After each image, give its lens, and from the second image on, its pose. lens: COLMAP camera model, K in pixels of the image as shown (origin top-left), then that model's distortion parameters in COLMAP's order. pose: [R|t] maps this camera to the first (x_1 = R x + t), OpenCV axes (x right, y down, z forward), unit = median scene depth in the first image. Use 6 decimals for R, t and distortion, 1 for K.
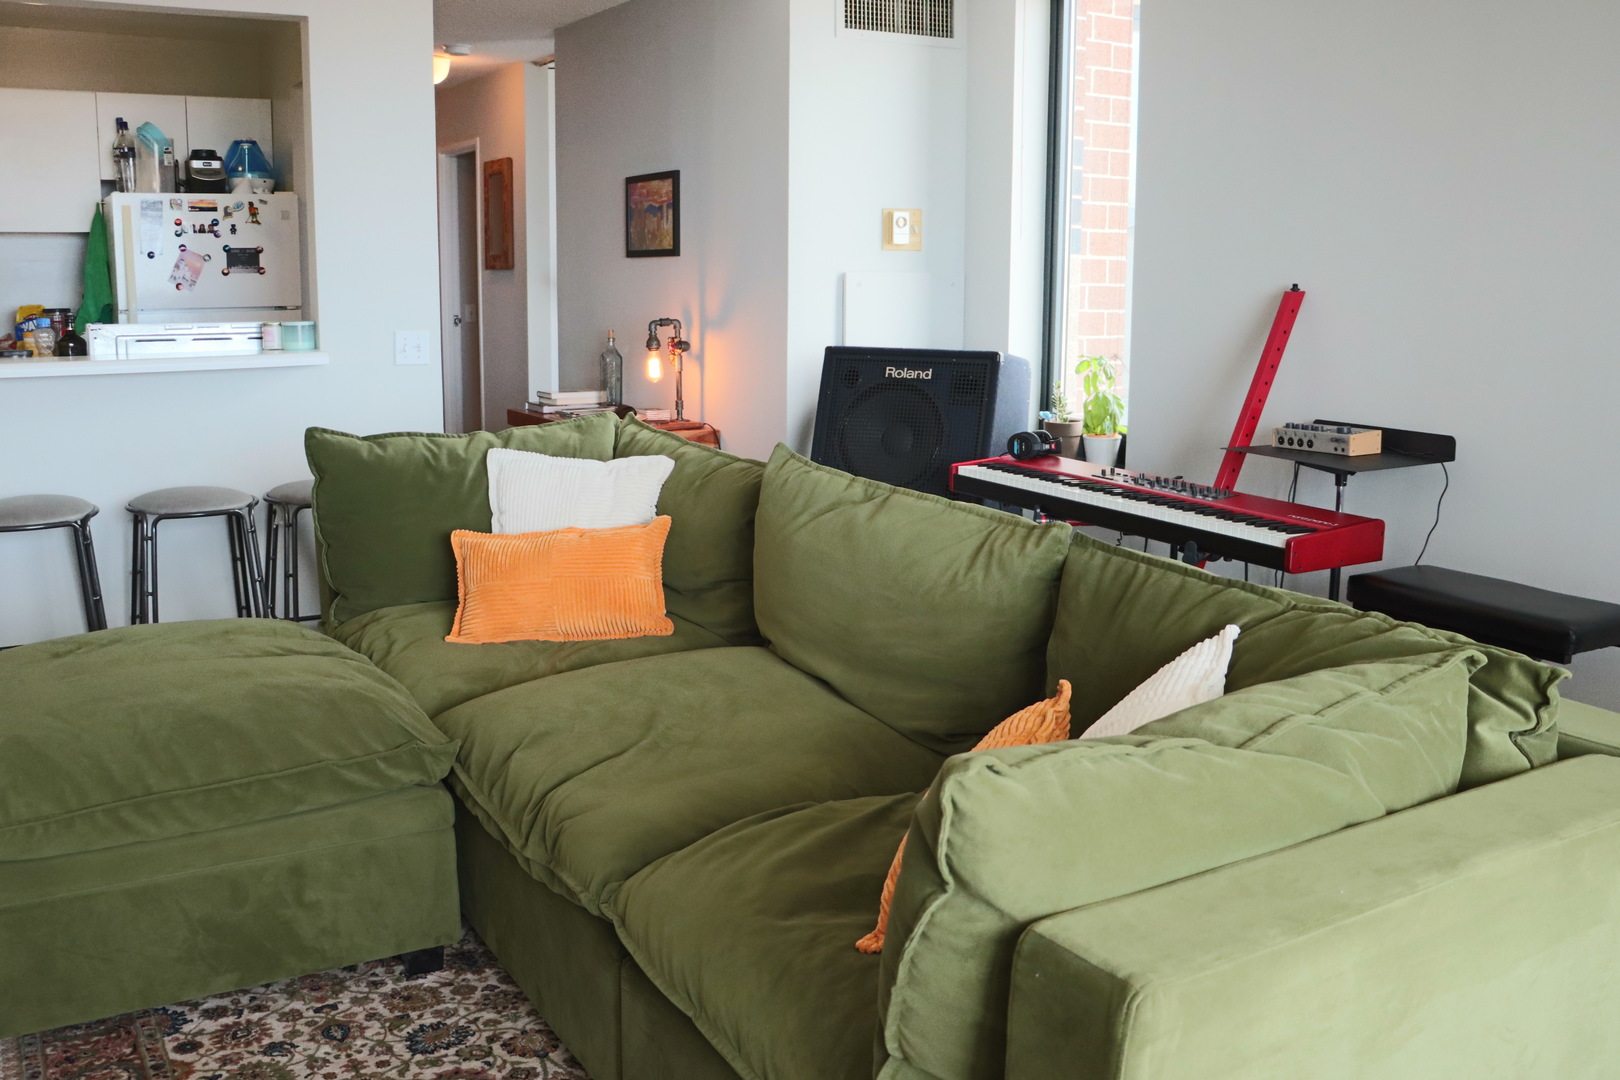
lens RADIAL K [[1497.0, 0, 810.0], [0, 1497.0, 540.0], [0, 0, 1]] dist [-0.171609, 0.144439]
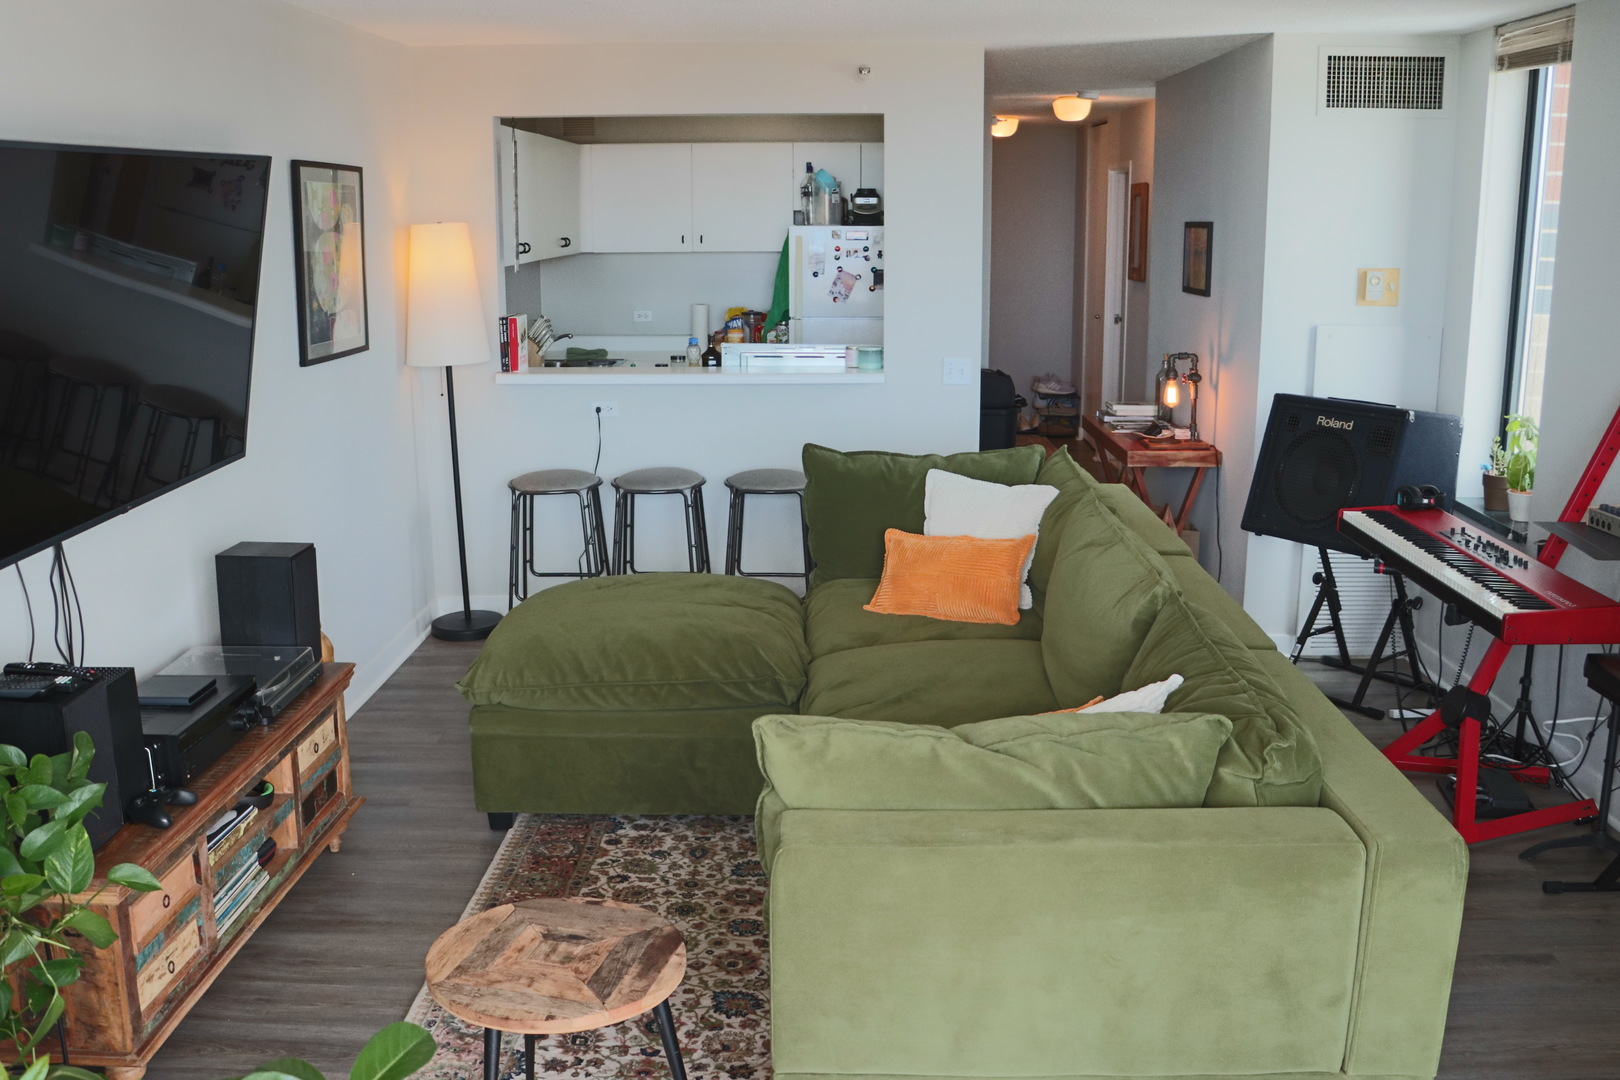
lens RADIAL K [[1497.0, 0, 810.0], [0, 1497.0, 540.0], [0, 0, 1]] dist [-0.171609, 0.144439]
pose [[0.852711, 0.105469, -0.511625, 0.526144], [-0.088219, 0.994413, 0.057960, -0.090453], [0.514880, -0.004288, 0.857252, -0.281451]]
